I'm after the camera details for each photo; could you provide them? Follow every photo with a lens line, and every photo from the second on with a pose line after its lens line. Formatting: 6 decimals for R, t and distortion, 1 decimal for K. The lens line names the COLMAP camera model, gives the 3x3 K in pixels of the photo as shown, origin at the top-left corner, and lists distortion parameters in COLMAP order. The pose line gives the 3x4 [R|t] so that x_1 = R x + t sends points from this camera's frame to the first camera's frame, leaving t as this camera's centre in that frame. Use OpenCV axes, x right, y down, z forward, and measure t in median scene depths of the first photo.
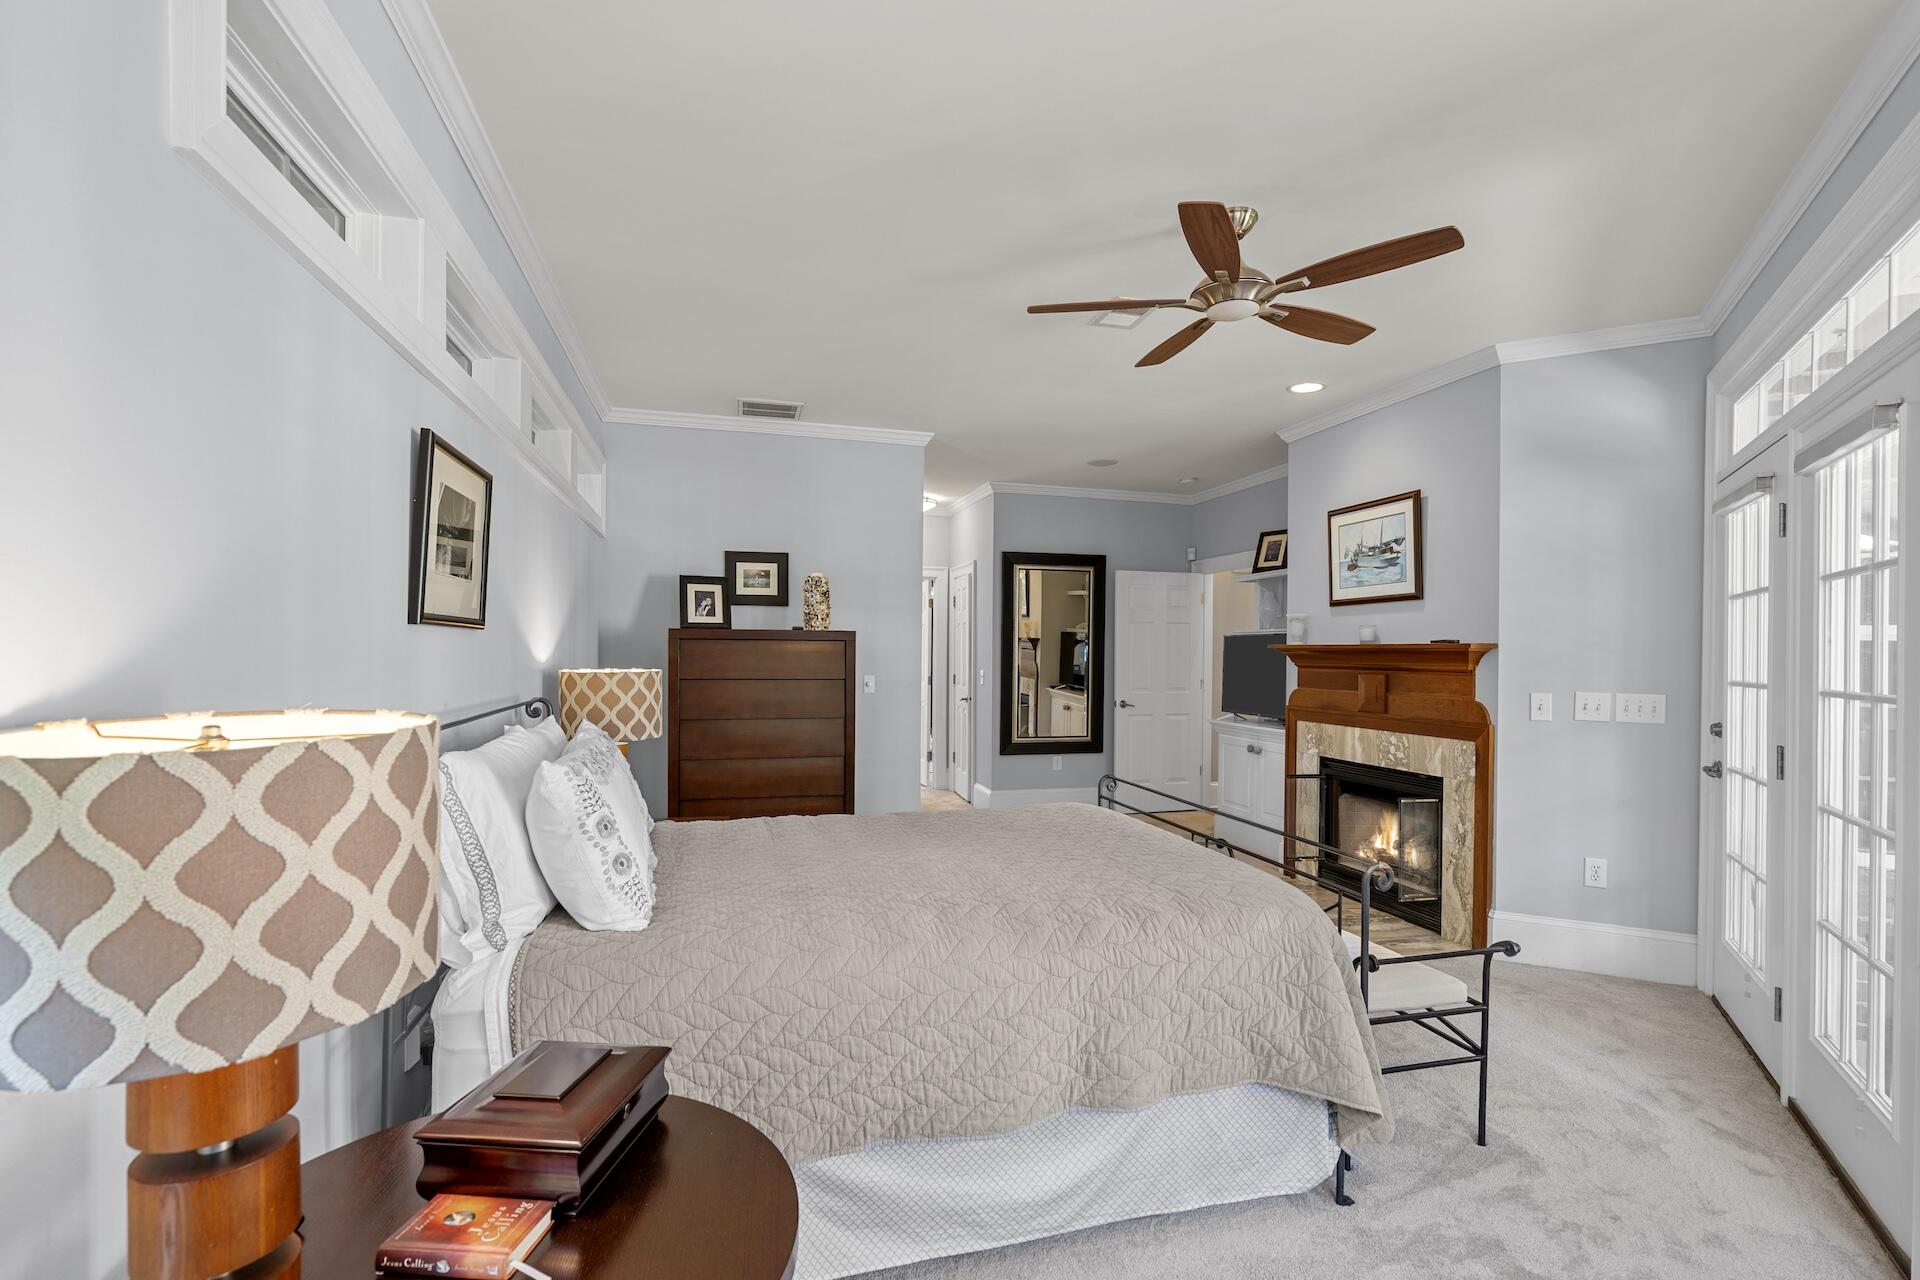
lens RADIAL K [[872.8, 0, 958.6], [0, 872.8, 649.5], [0, 0, 1]] dist [-0.002162, -0.000096]
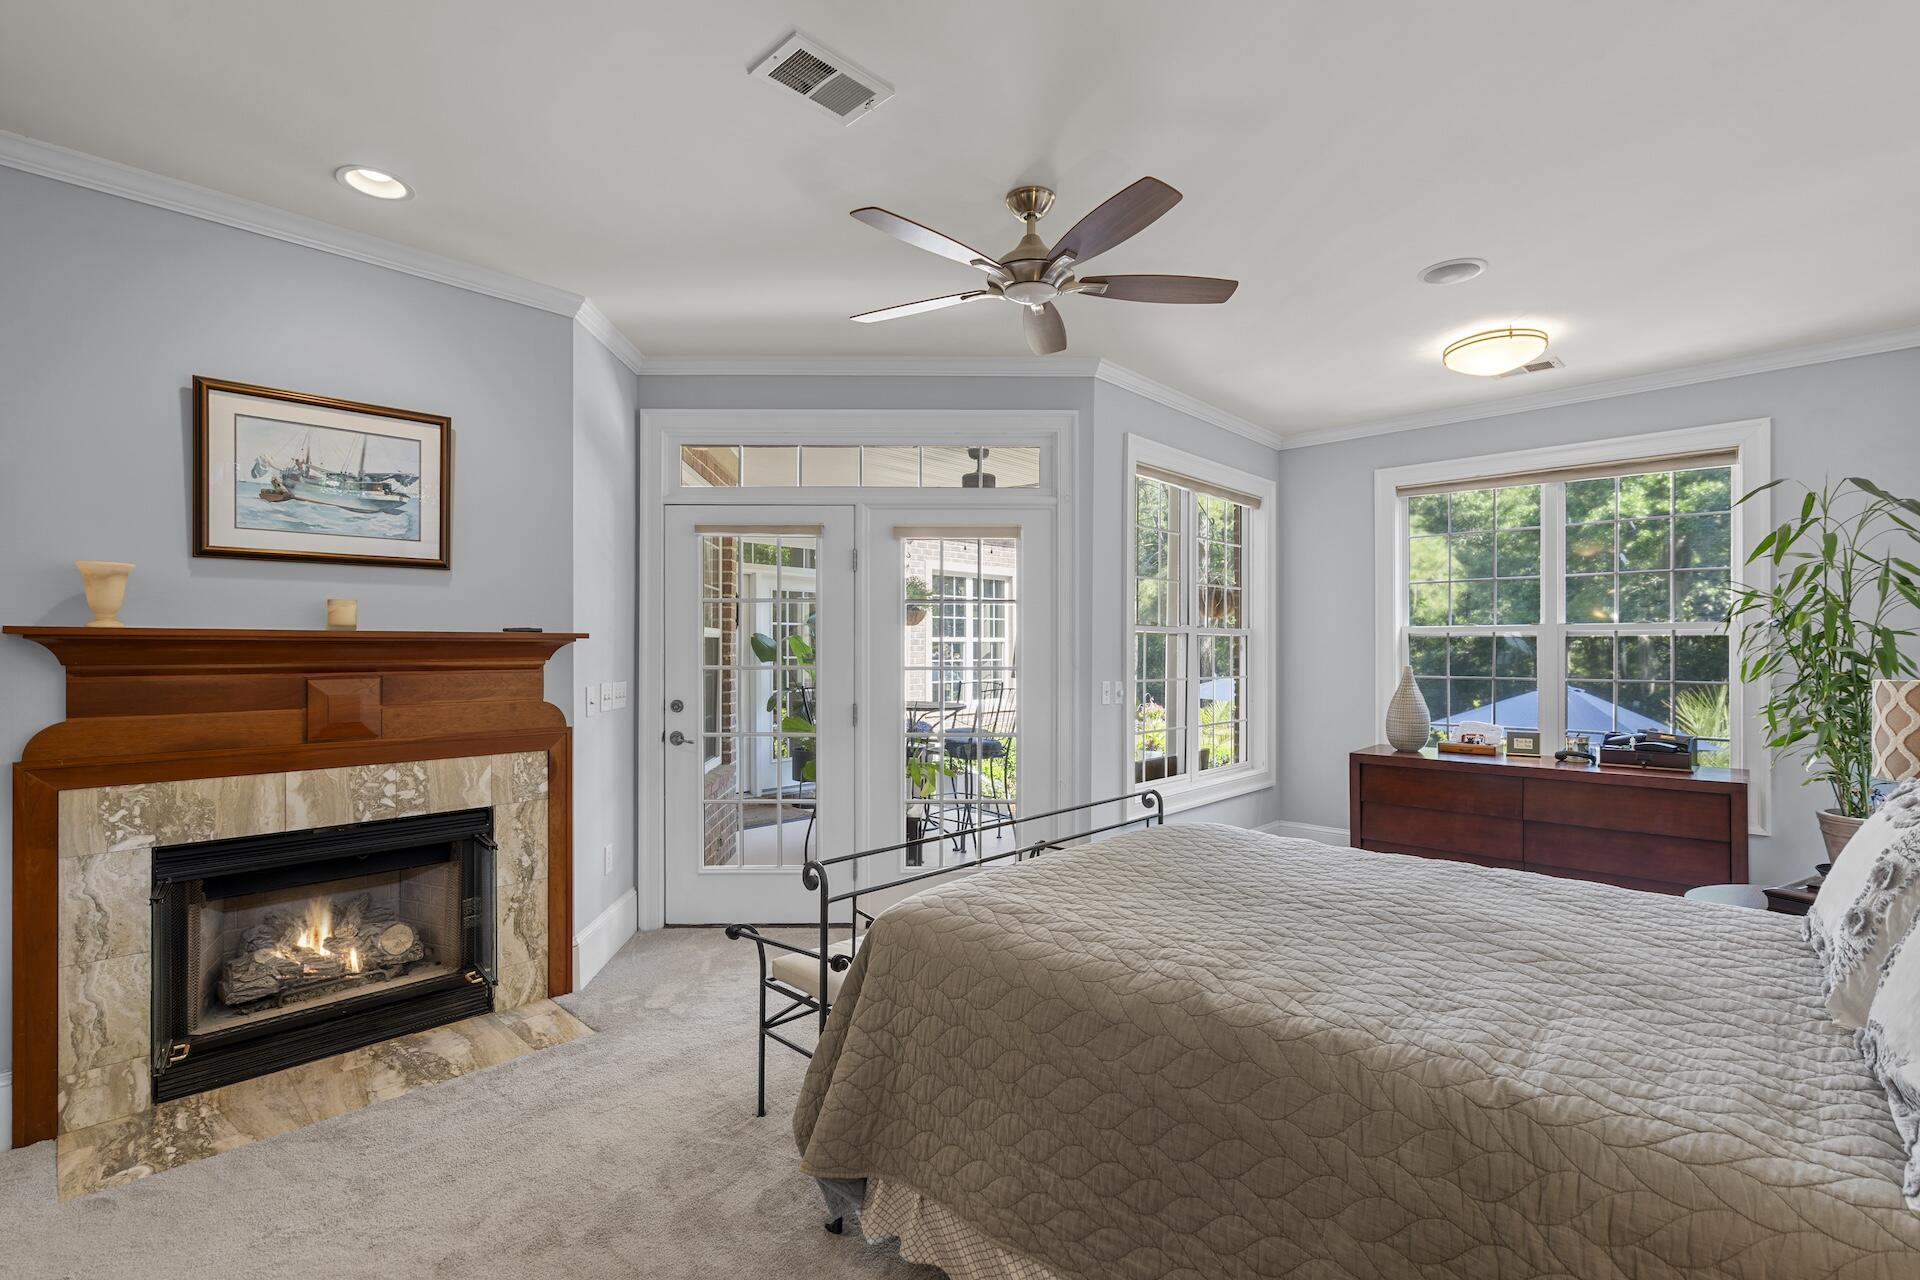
lens RADIAL K [[872.8, 0, 957.8], [0, 872.8, 642.2], [0, 0, 1]] dist [-0.002162, -0.000096]
pose [[-0.512956, -0.001490, 0.858413, -0.300405], [-0.005527, 0.999983, -0.001567, 0.000946], [-0.858397, -0.005548, -0.512956, 0.995223]]
